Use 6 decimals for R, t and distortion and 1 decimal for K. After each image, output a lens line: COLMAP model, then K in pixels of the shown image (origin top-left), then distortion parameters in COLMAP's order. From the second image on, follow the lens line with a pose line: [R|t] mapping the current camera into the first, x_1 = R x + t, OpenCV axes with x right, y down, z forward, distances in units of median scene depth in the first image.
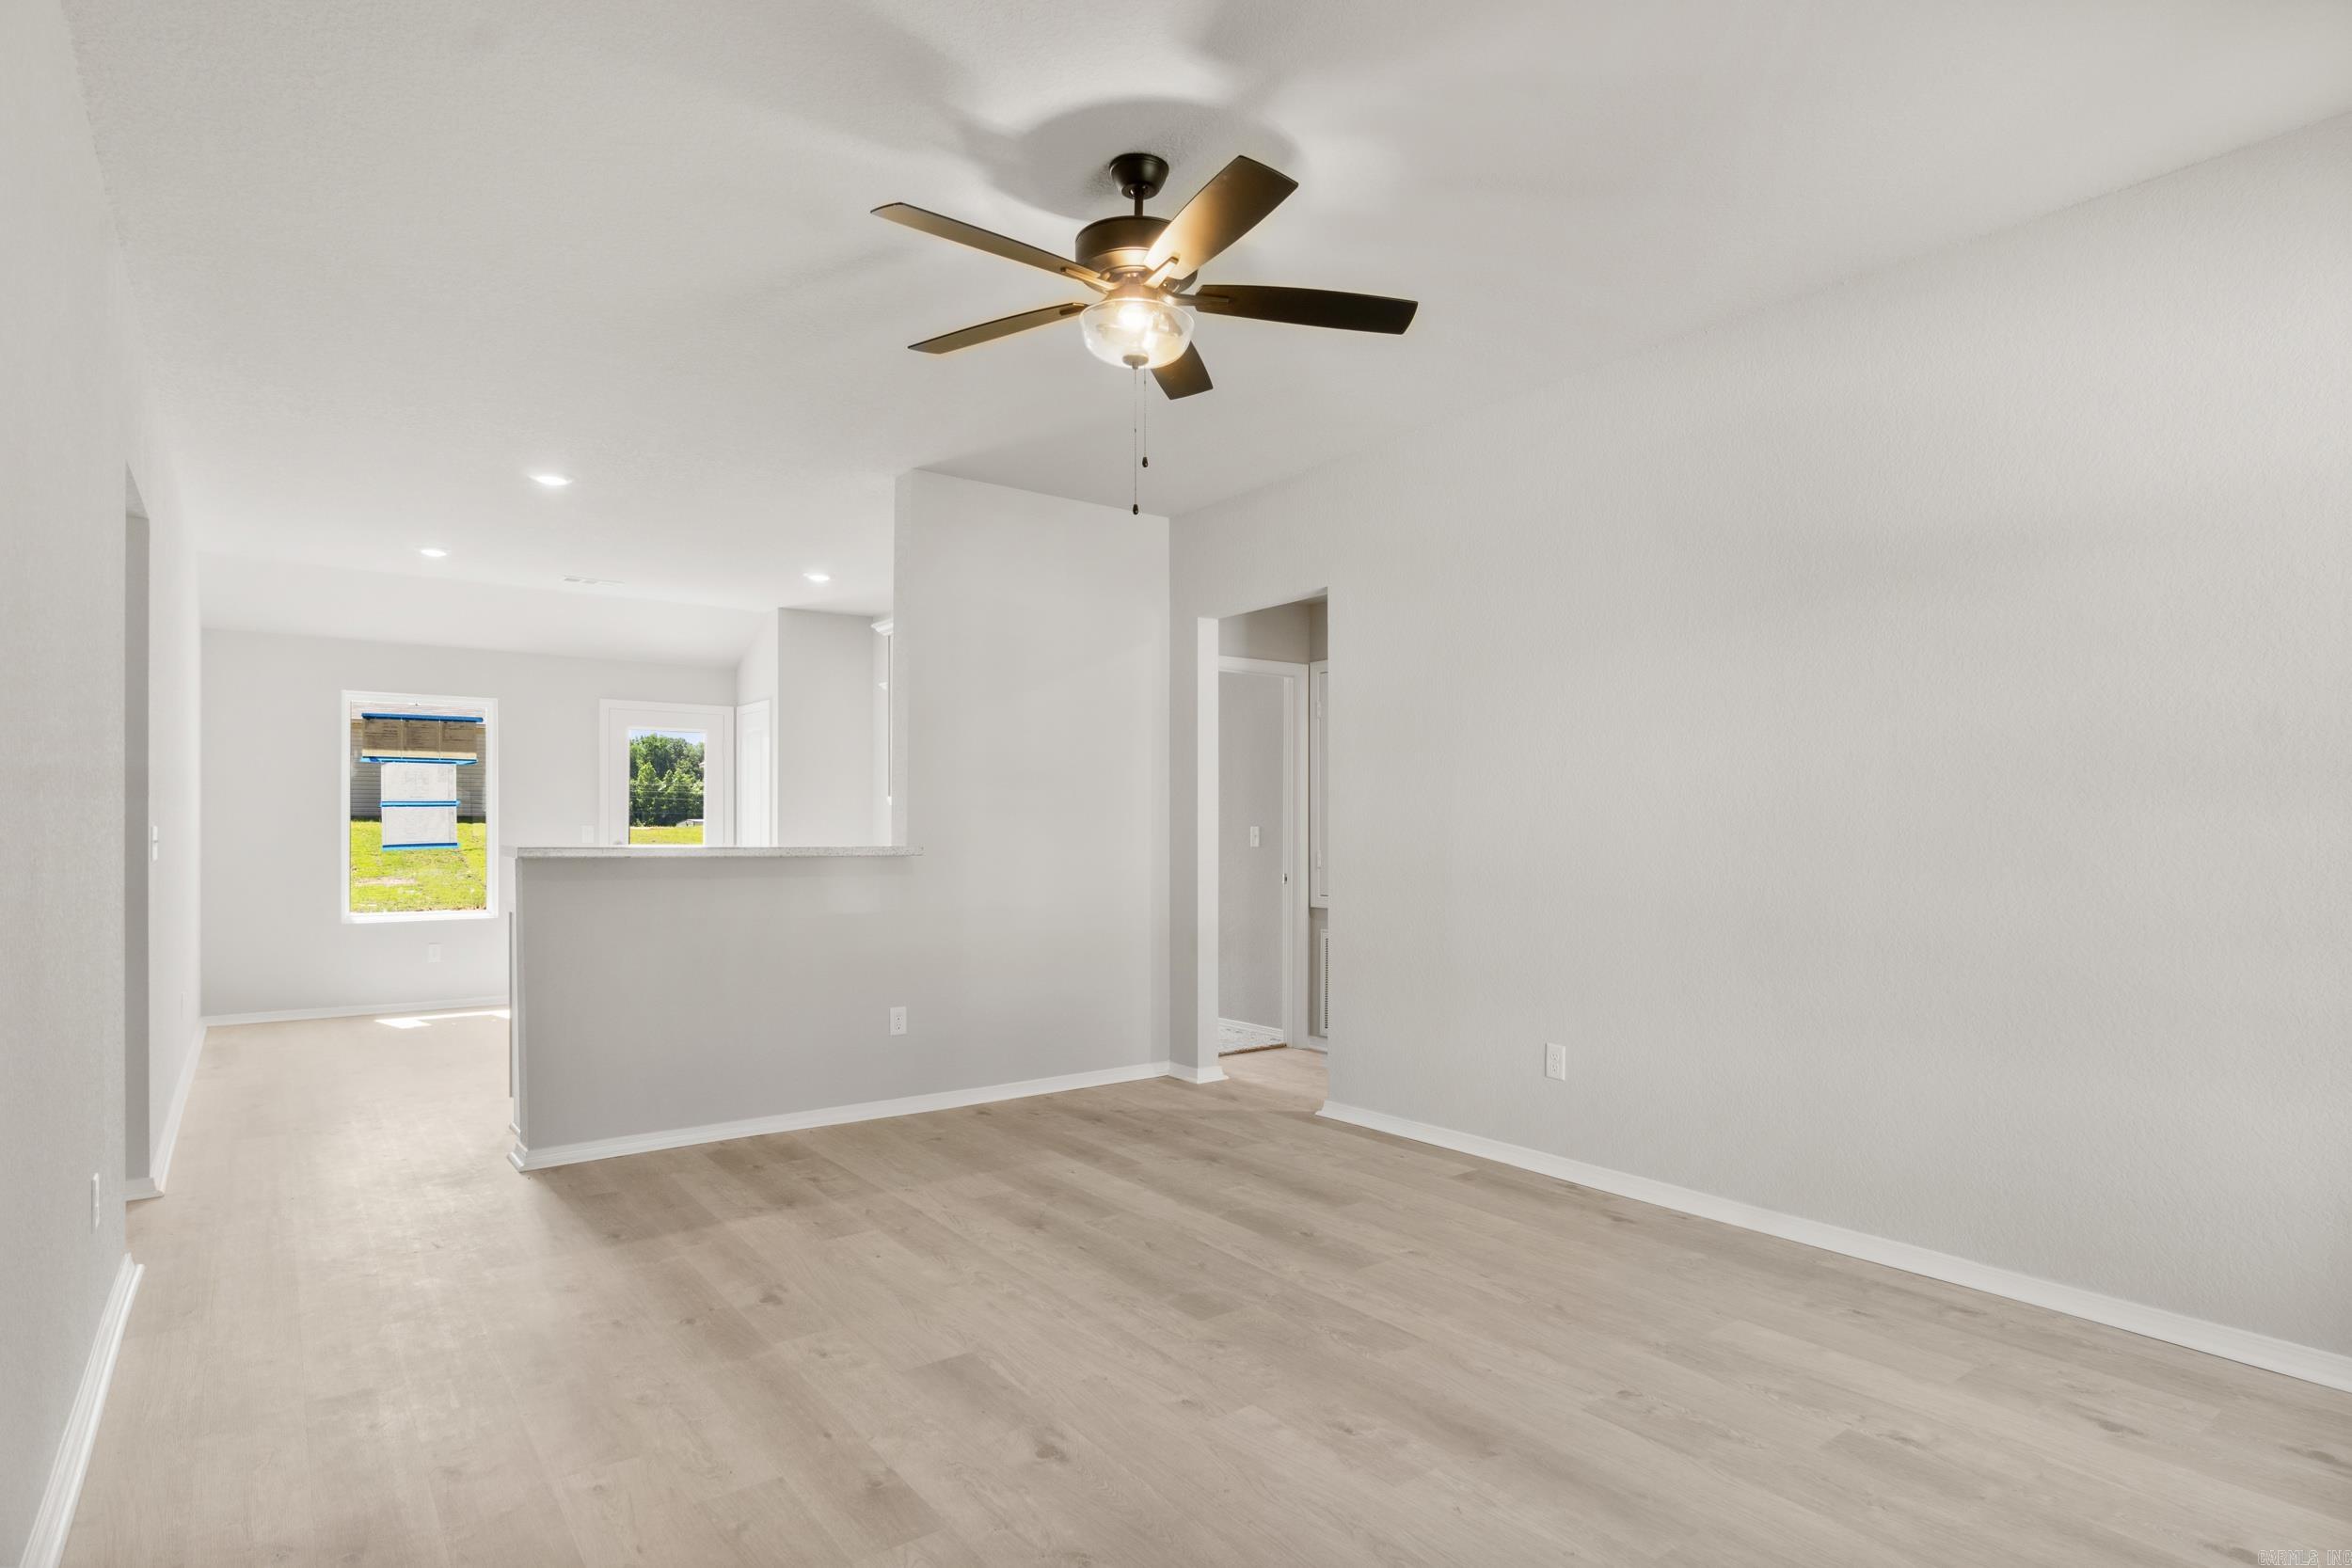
lens RADIAL K [[1240.2, 0, 1167.6], [0, 1240.2, 820.8], [0, 0, 1]] dist [0.002731, -0.000034]
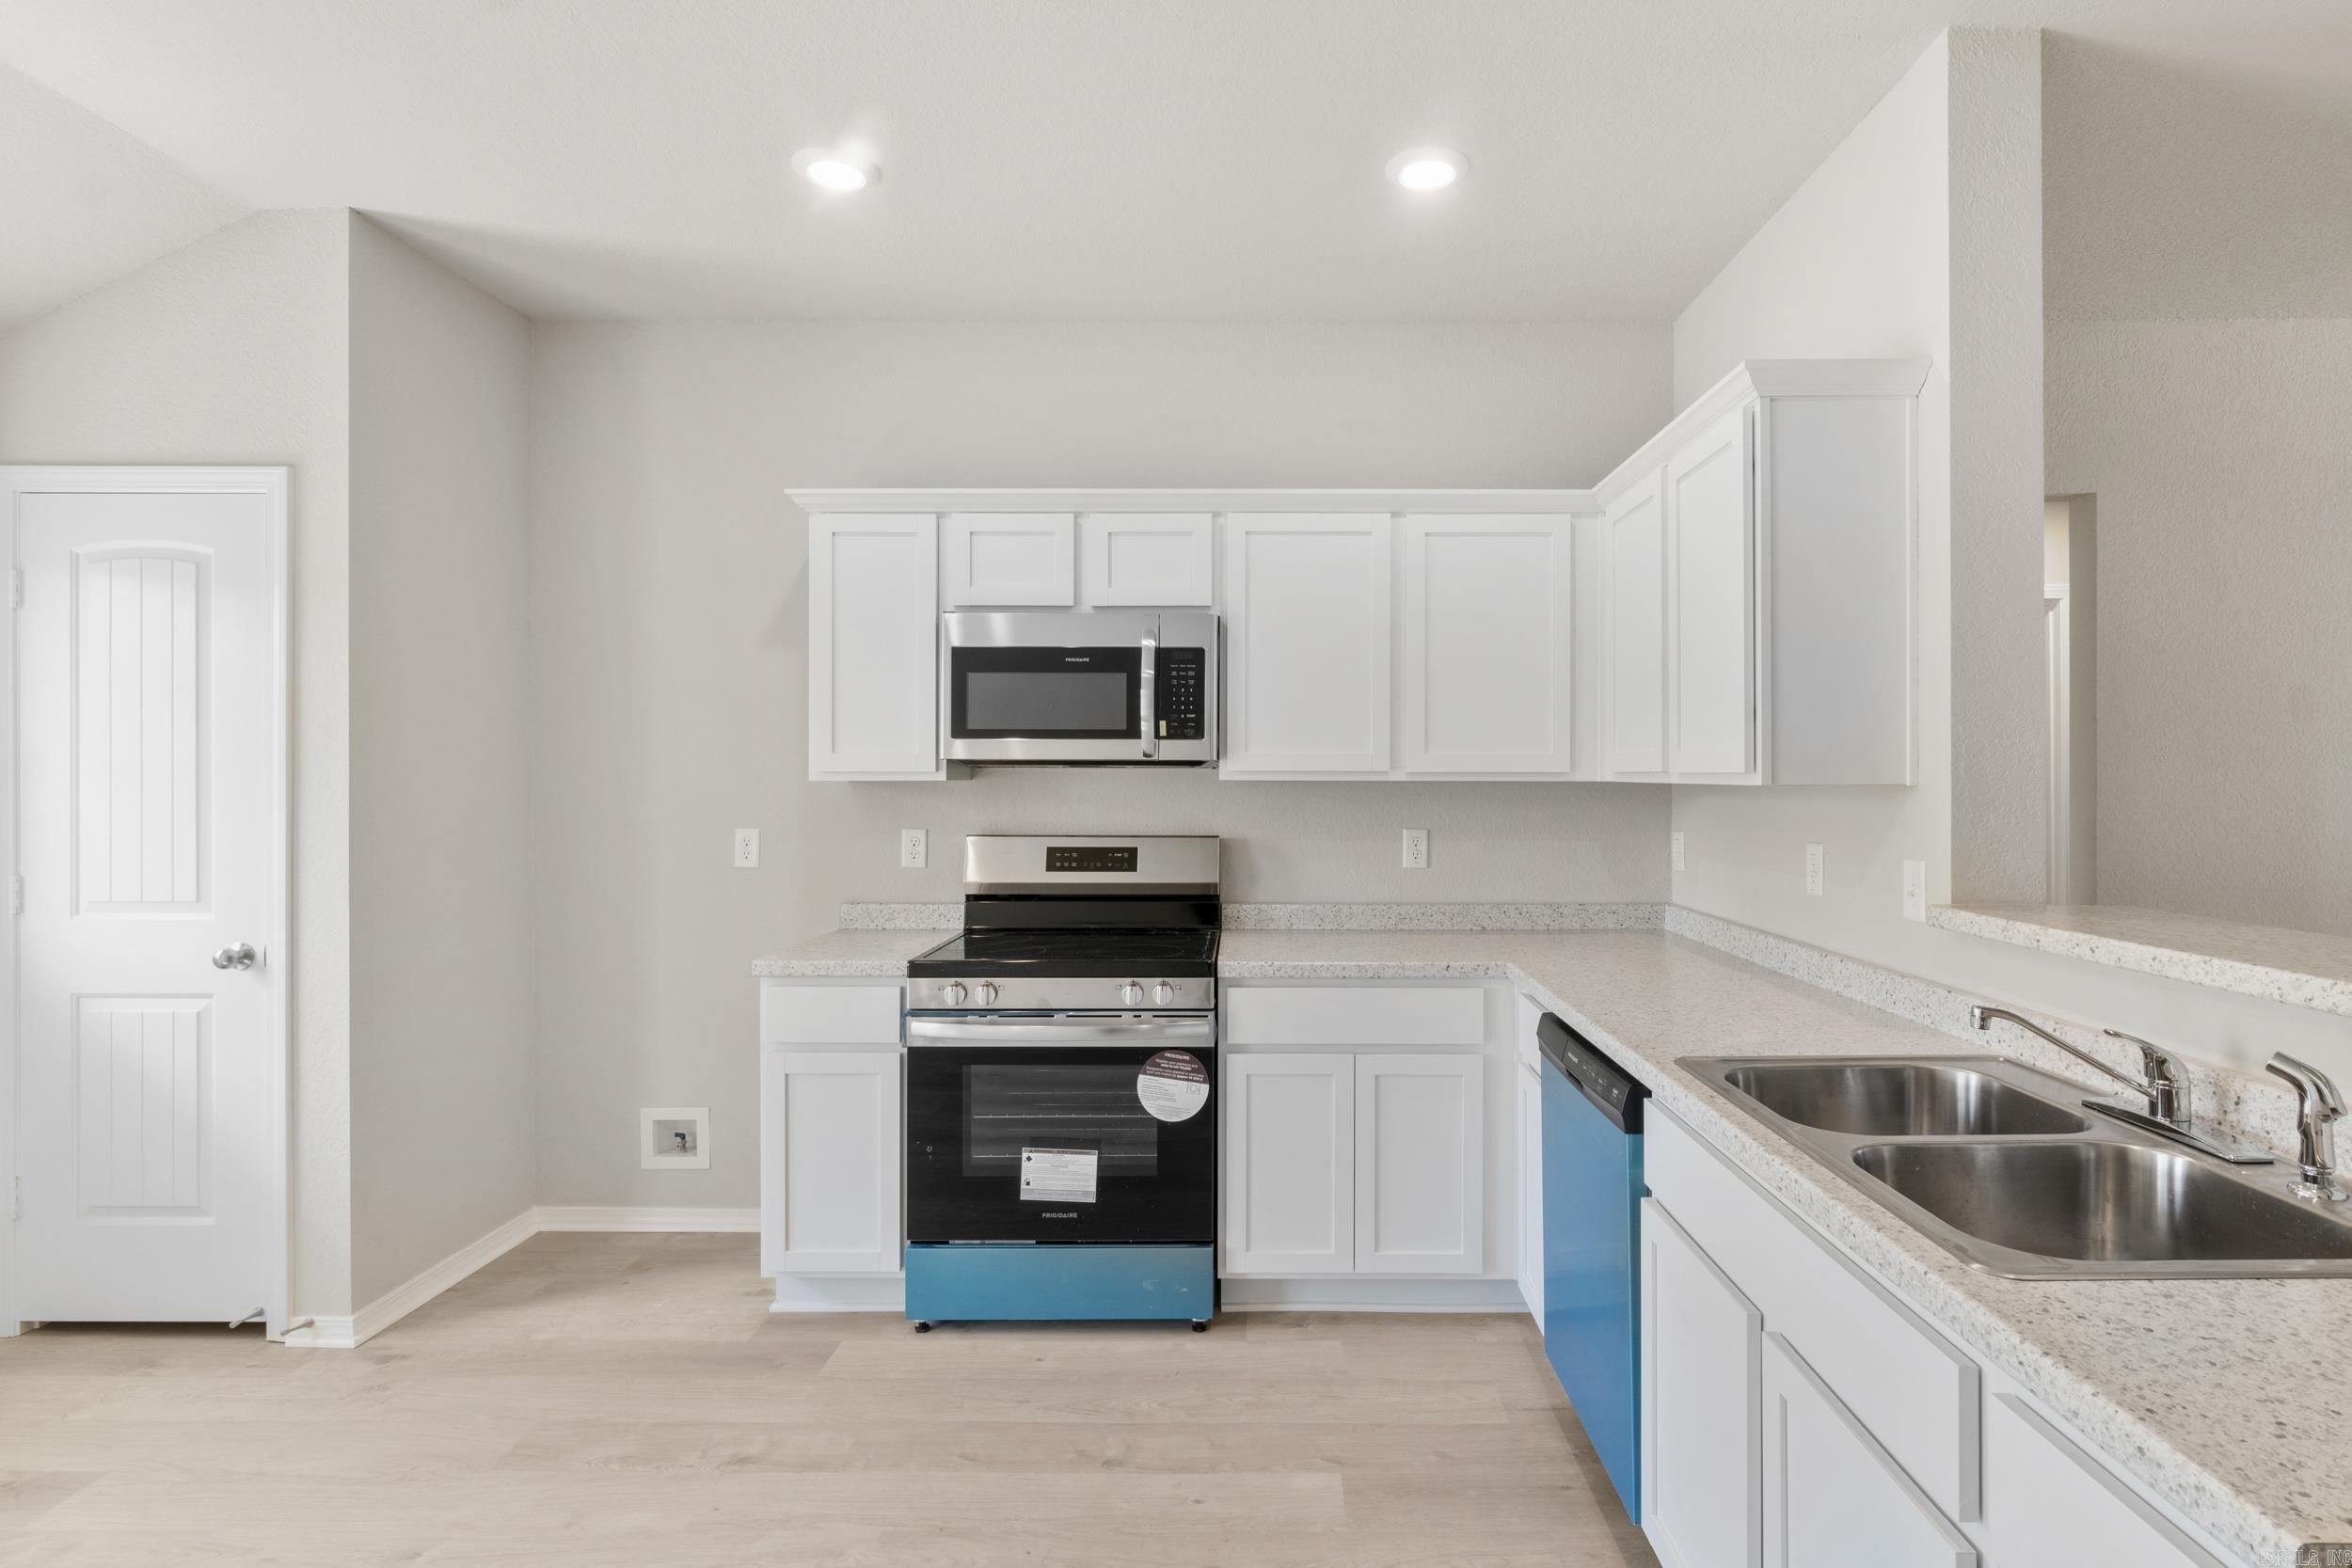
lens RADIAL K [[1162.3, 0, 1265.4], [0, 1162.3, 779.2], [0, 0, 1]] dist [0.006525, -0.001422]
pose [[0.589796, -0.002200, 0.807549, -0.754314], [-0.006533, 0.999951, 0.007495, -0.029876], [-0.807526, -0.009696, 0.589752, 1.061707]]
